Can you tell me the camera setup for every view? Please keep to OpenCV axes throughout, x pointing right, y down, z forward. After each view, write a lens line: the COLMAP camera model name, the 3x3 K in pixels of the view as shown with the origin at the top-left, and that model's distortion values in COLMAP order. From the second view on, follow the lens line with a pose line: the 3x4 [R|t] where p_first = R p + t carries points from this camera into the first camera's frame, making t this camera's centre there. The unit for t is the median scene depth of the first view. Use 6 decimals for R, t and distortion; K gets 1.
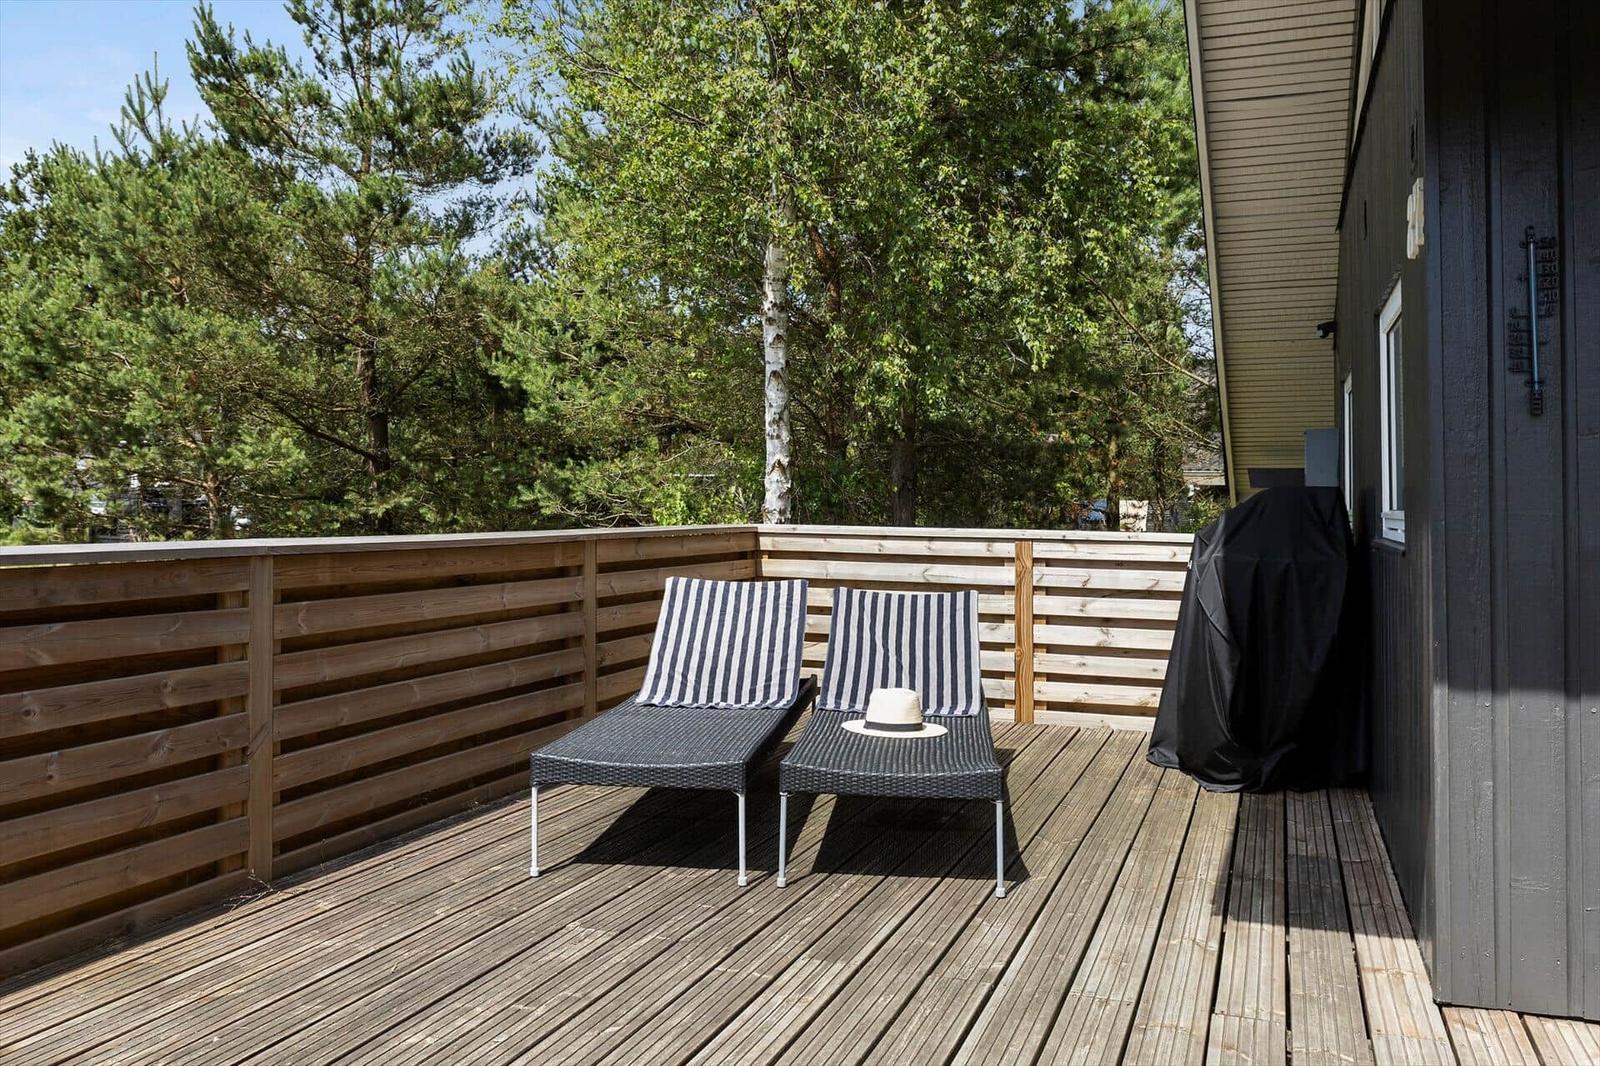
lens RADIAL K [[1316.0, 0, 797.4], [0, 1316.0, 474.4], [0, 0, 1]] dist [-0.011429, -0.003636]
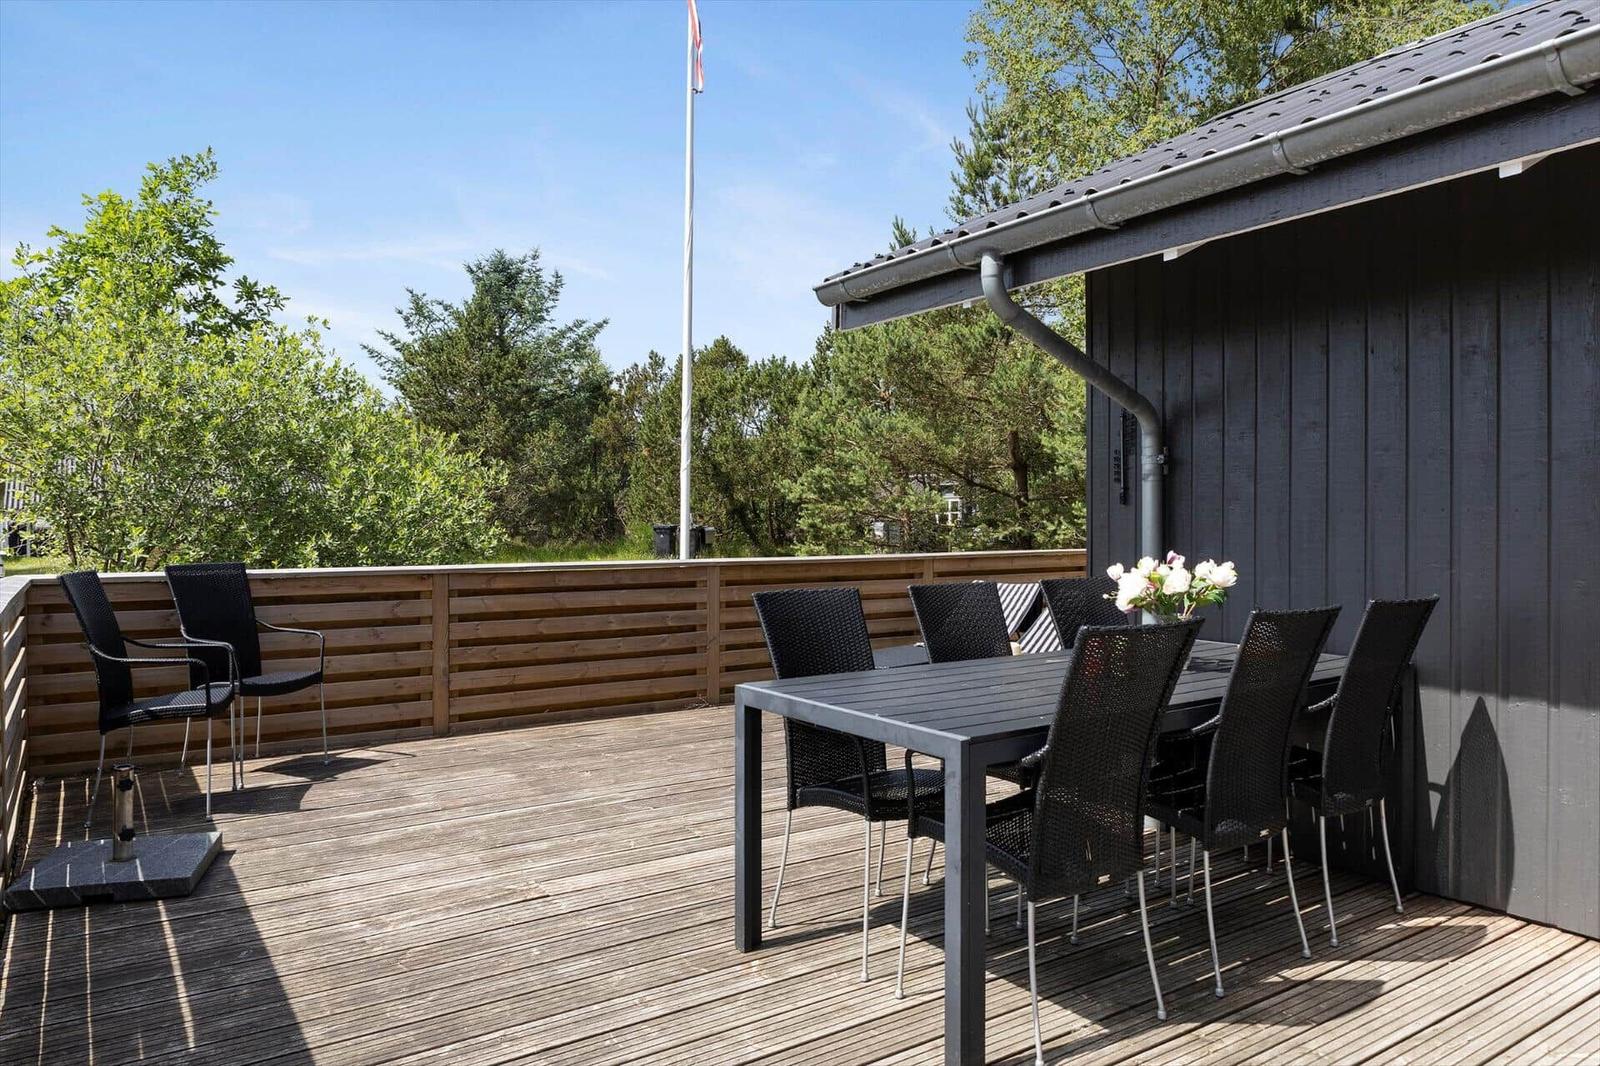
lens RADIAL K [[1055.3, 0, 797.3], [0, 1055.3, 526.8], [0, 0, 1]] dist [-0.003328, -0.003558]
pose [[0.798530, -0.007848, -0.601904, 0.306802], [0.024380, 0.999516, 0.019312, -0.015001], [0.601461, -0.030096, 0.798335, -0.153250]]
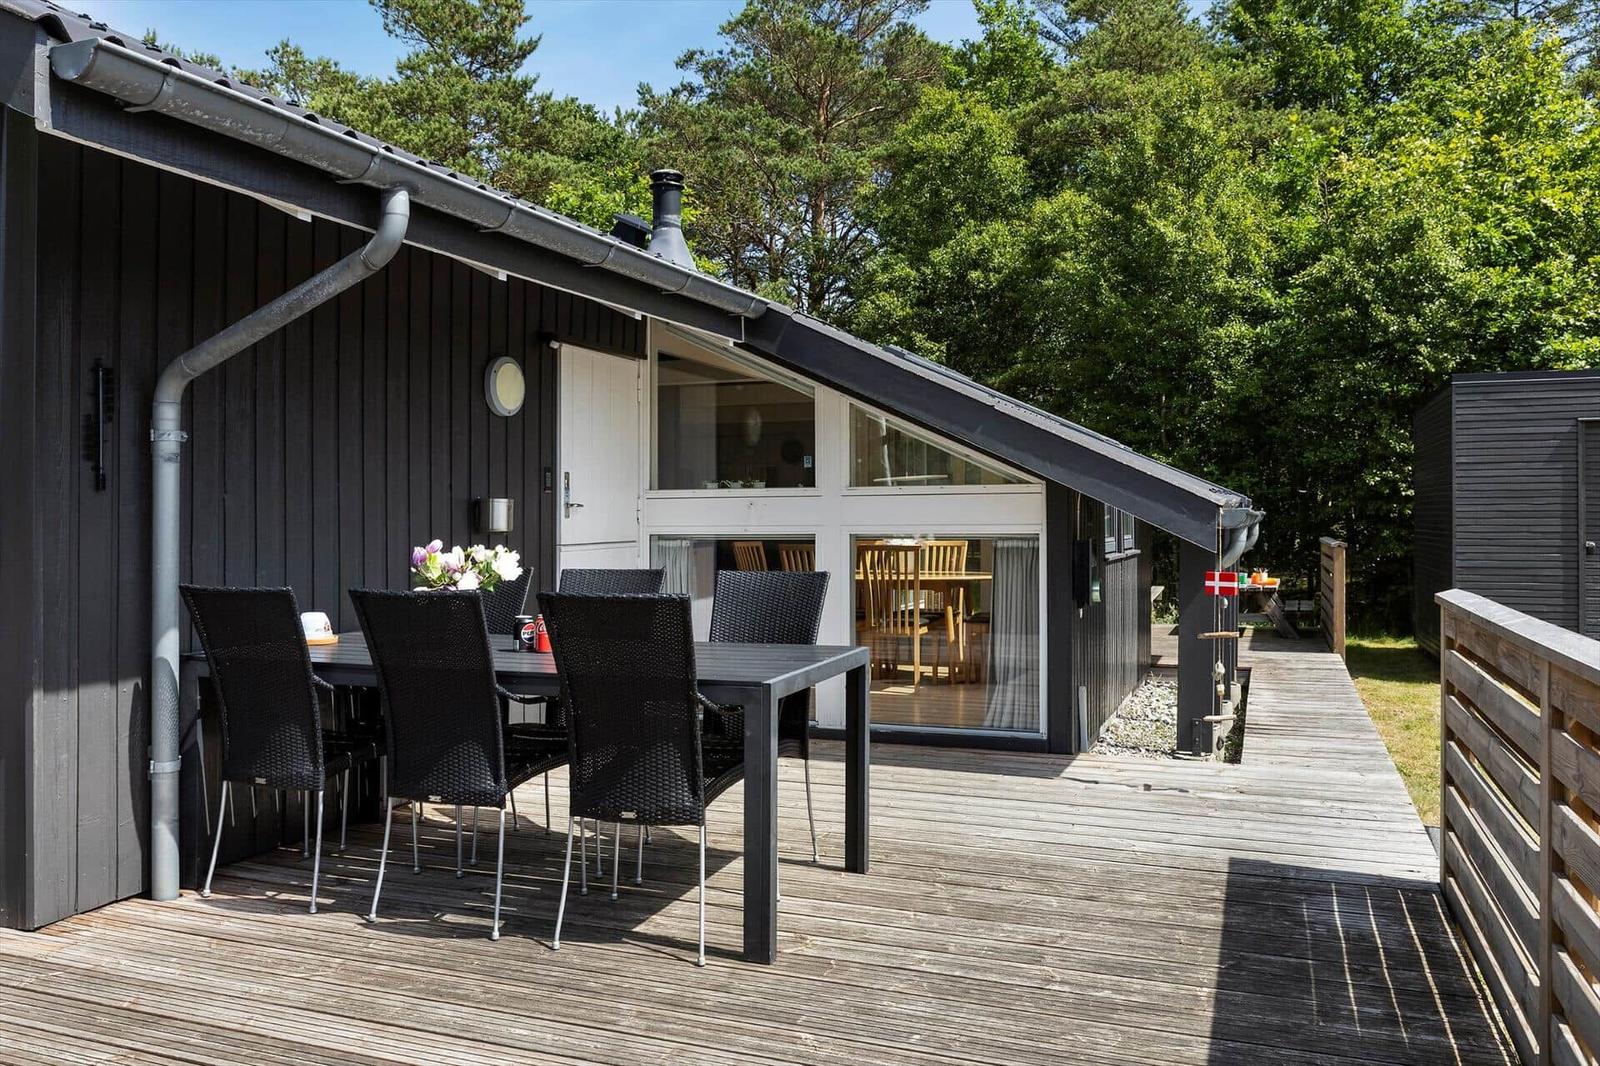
lens RADIAL K [[1215.3, 0, 790.2], [0, 1215.3, 497.1], [0, 0, 1]] dist [-0.014015, -0.005872]
pose [[0.042211, 0.005210, 0.999095, -0.210600], [-0.016774, 0.999849, -0.004505, -0.012972], [-0.998968, -0.016568, 0.042292, 0.055573]]
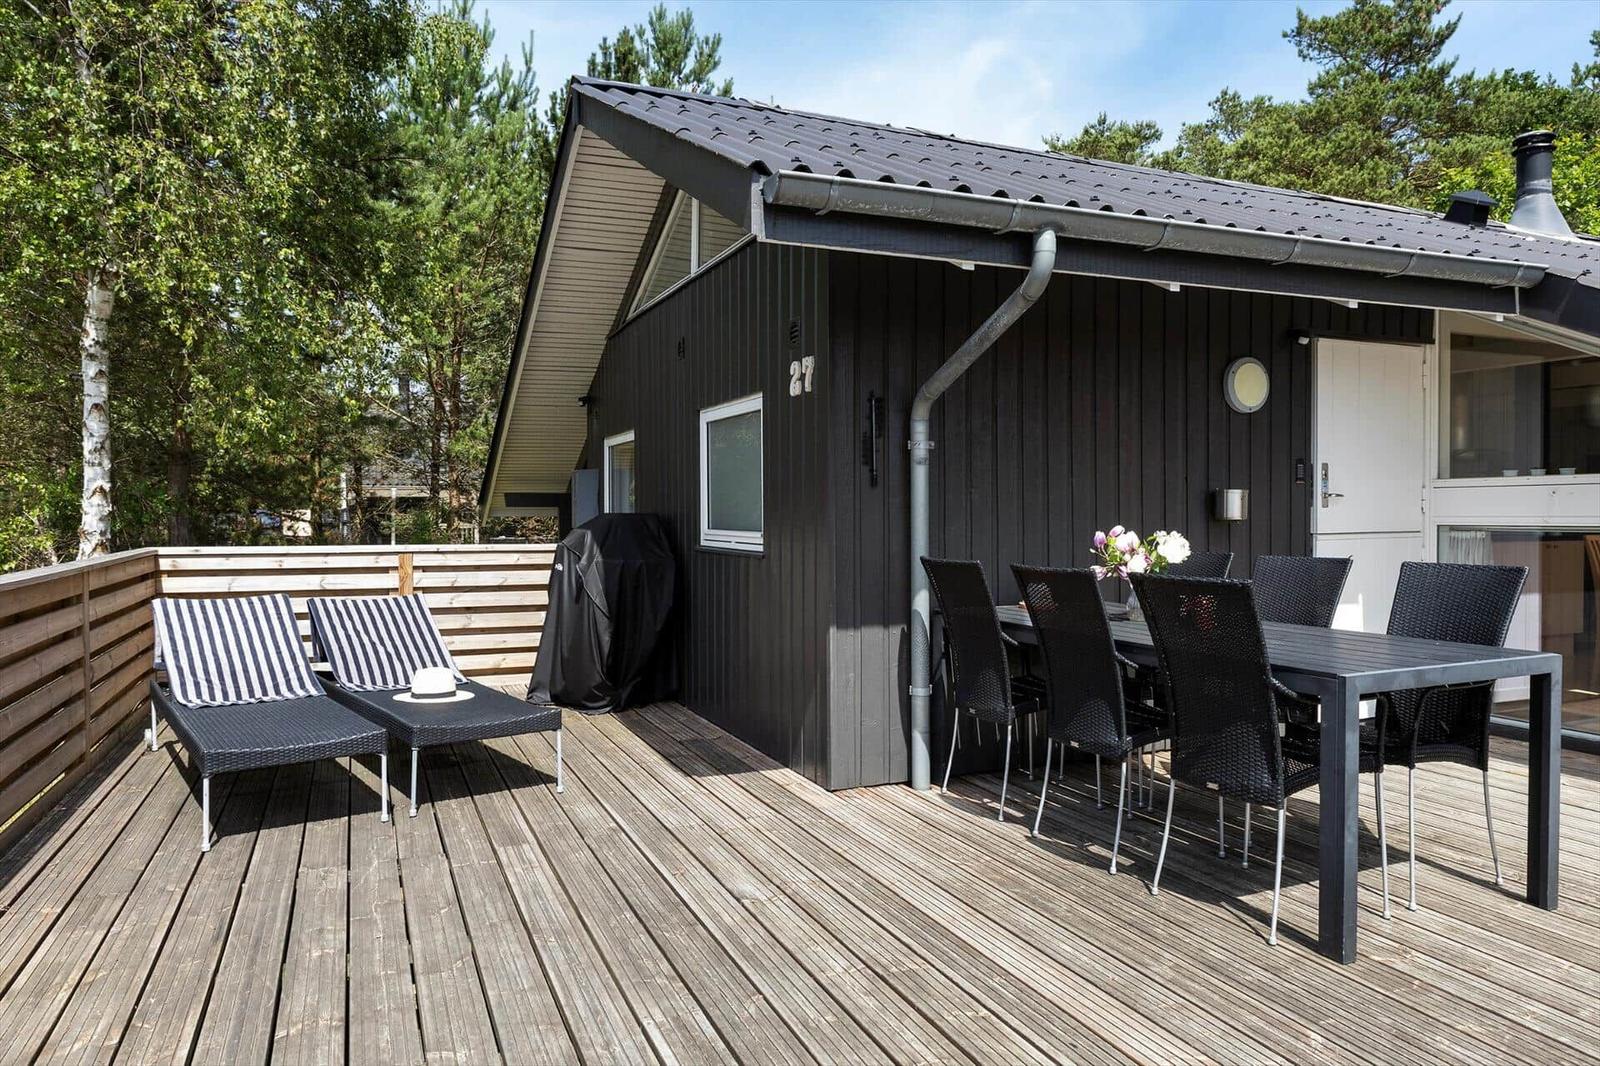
lens RADIAL K [[1055.3, 0, 797.3], [0, 1055.3, 526.8], [0, 0, 1]] dist [-0.003328, -0.003558]
pose [[0.741411, -0.022882, 0.670661, -0.173466], [-0.004356, 0.999233, 0.038908, -0.013448], [-0.671037, -0.031768, 0.740743, -0.031421]]
